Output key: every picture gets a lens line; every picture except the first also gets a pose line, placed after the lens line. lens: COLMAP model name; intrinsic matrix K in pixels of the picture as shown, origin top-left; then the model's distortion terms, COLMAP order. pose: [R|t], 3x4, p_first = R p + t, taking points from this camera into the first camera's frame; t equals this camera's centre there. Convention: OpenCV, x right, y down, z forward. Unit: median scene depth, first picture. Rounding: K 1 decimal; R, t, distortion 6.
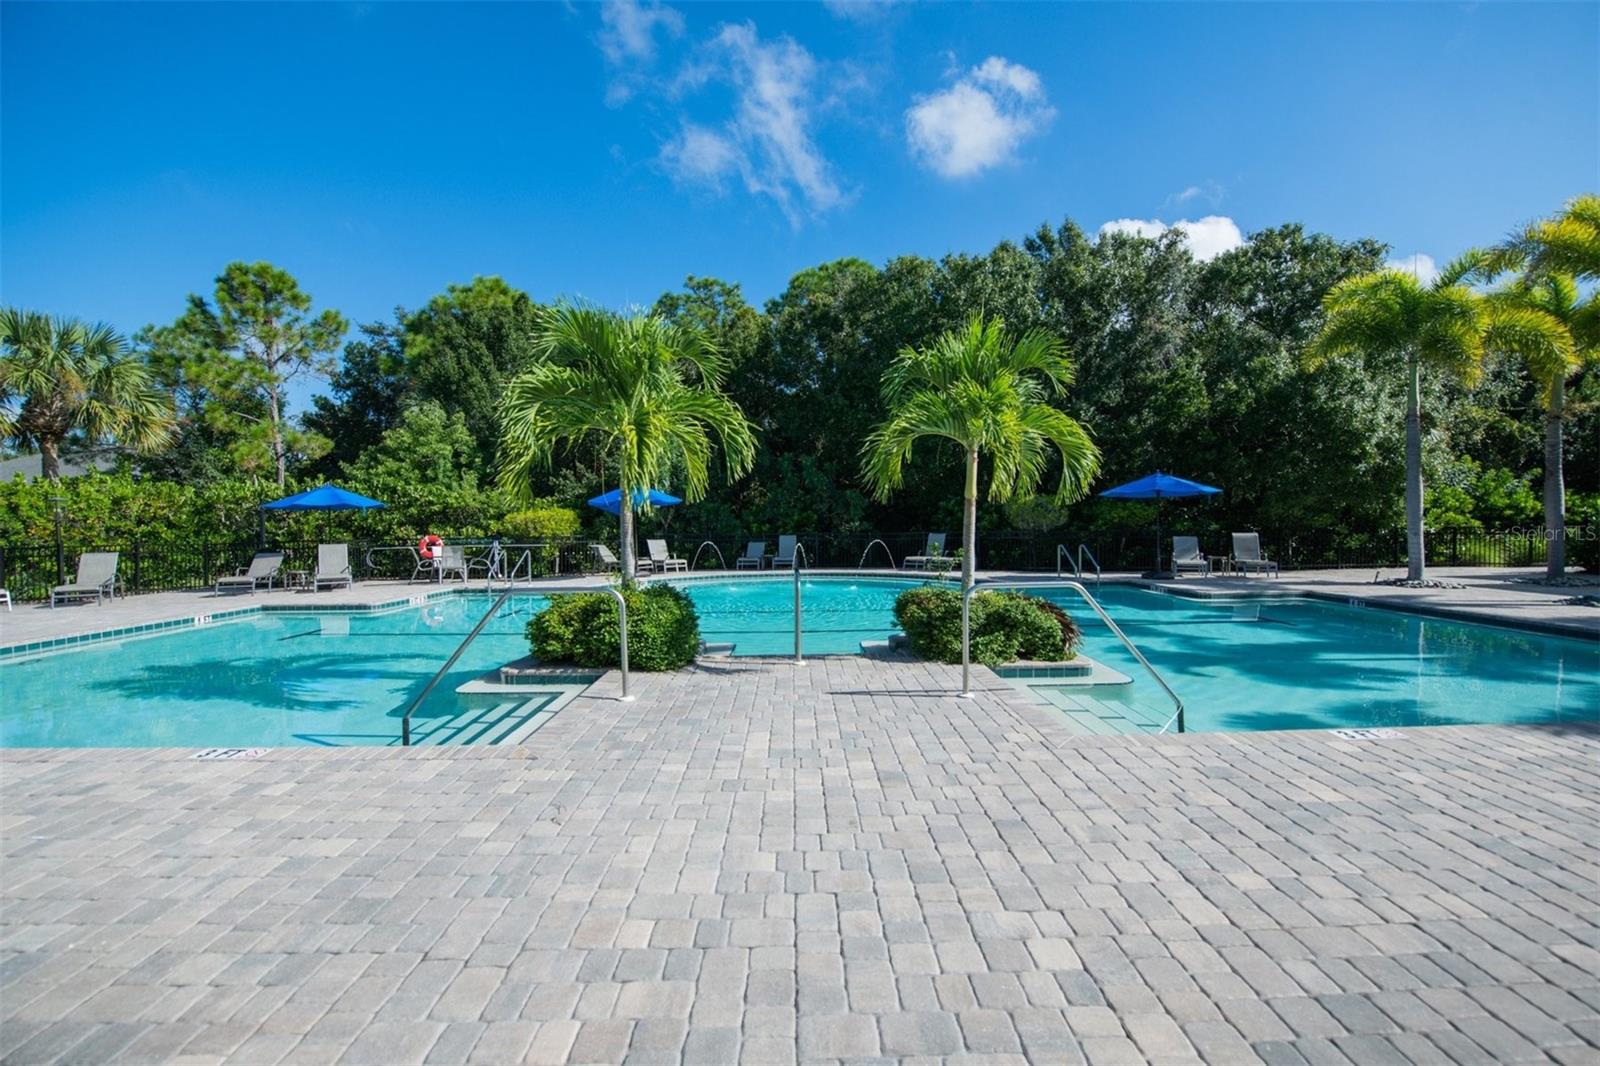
lens RADIAL K [[643.4, 0, 802.2], [0, 643.4, 532.7], [0, 0, 1]] dist [-0.007575, -0.002012]
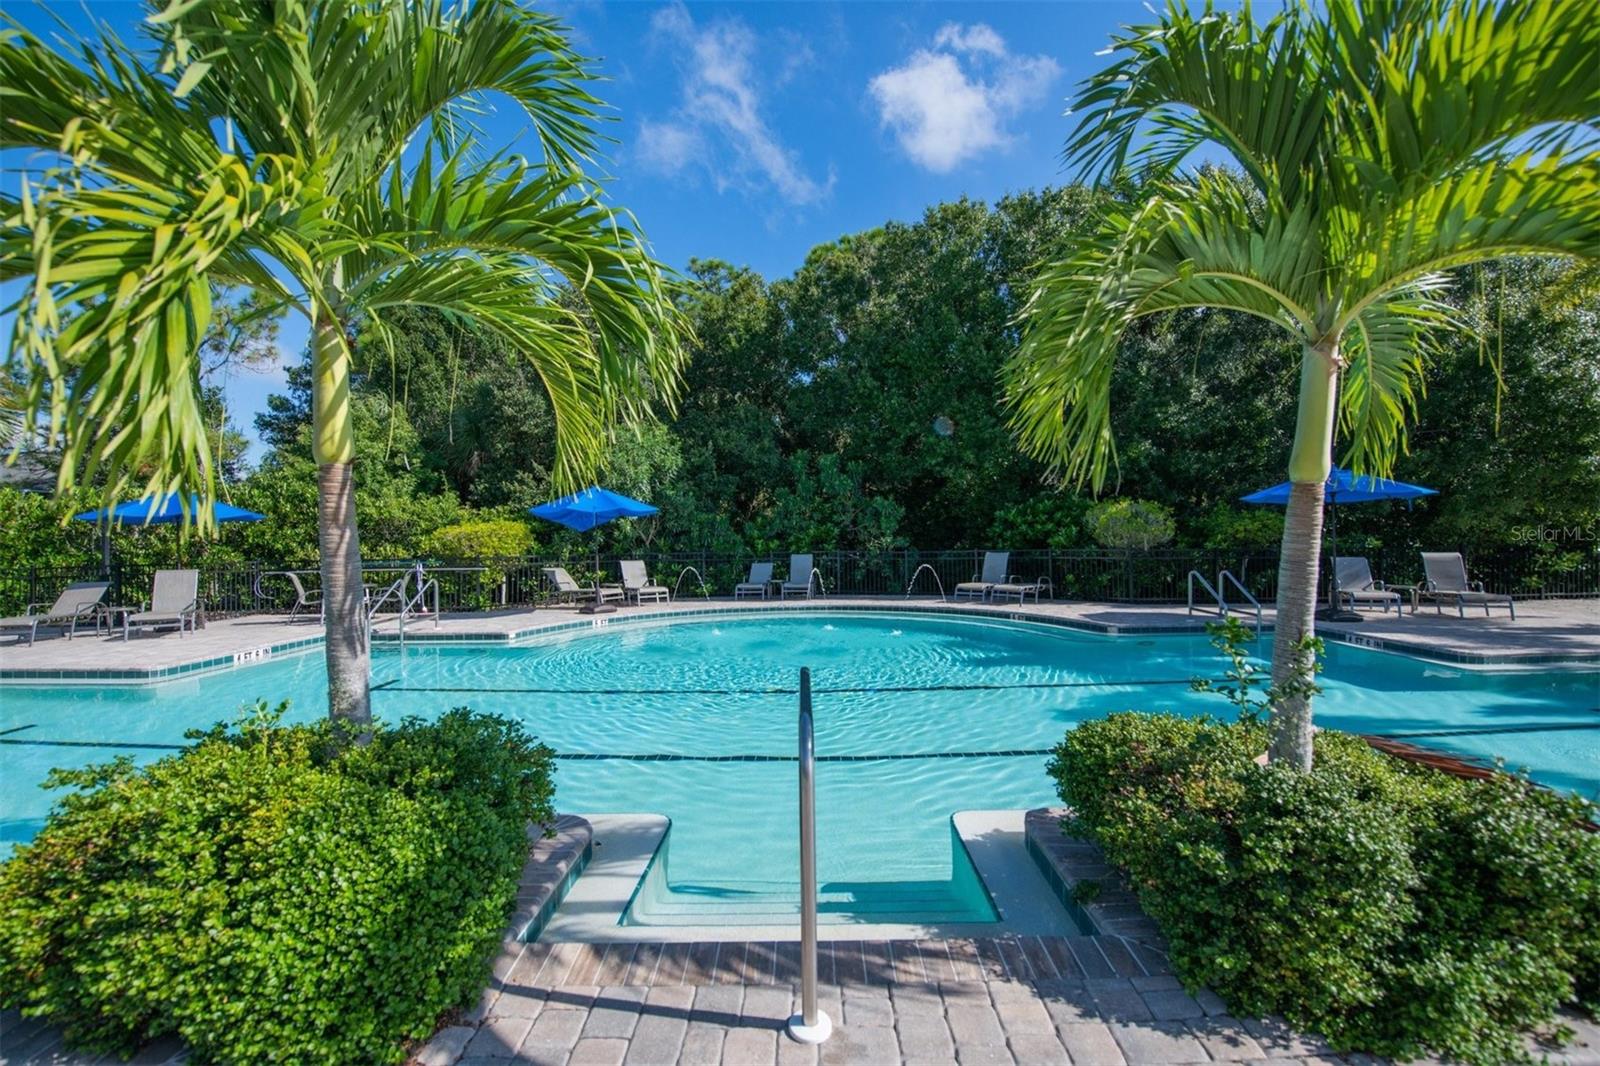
lens RADIAL K [[643.4, 0, 799.4], [0, 643.4, 532.5], [0, 0, 1]] dist [-0.007575, -0.002012]
pose [[0.999434, -0.001797, -0.033584, 0.001234], [0.001113, 0.999791, -0.020398, -0.006988], [0.033613, 0.020349, 0.999228, 0.227357]]
